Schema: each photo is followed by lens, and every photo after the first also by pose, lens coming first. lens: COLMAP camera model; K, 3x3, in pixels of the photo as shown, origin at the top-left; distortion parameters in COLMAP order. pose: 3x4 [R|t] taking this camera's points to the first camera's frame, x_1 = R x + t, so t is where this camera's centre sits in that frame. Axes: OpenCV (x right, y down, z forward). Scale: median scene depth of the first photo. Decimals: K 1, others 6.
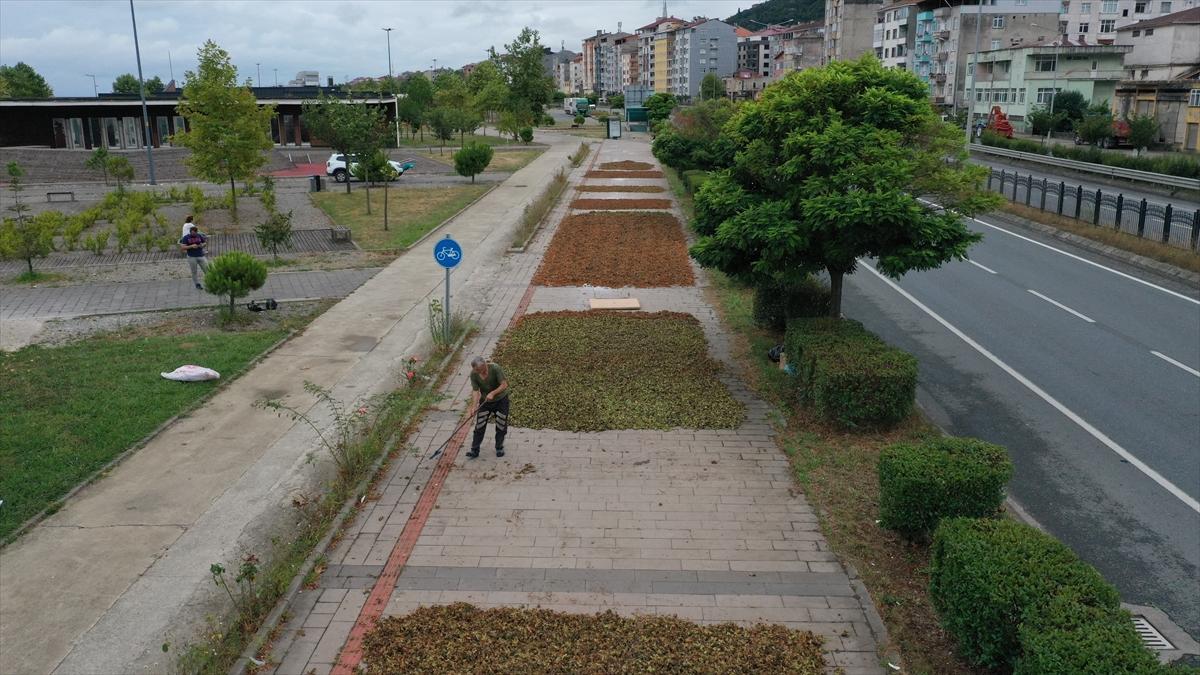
lens RADIAL K [[943.0, 0, 604.2], [0, 943.0, 336.5], [0, 0, 1]] dist [-0.002277, -0.006540]
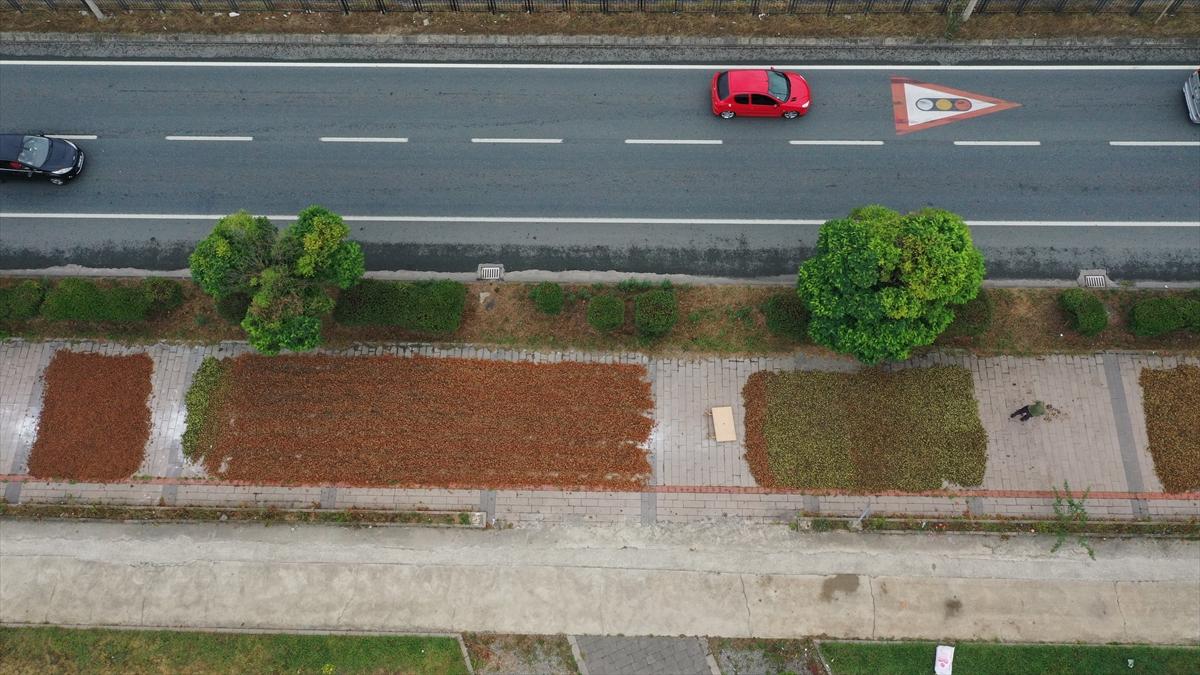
lens RADIAL K [[943.0, 0, 601.0], [0, 943.0, 338.4], [0, 0, 1]] dist [-0.002277, -0.006540]
pose [[-0.003556, -0.927594, 0.373573, -0.082863], [0.269377, 0.358878, 0.893668, -0.290001], [-0.963028, 0.103810, 0.248596, 0.174325]]
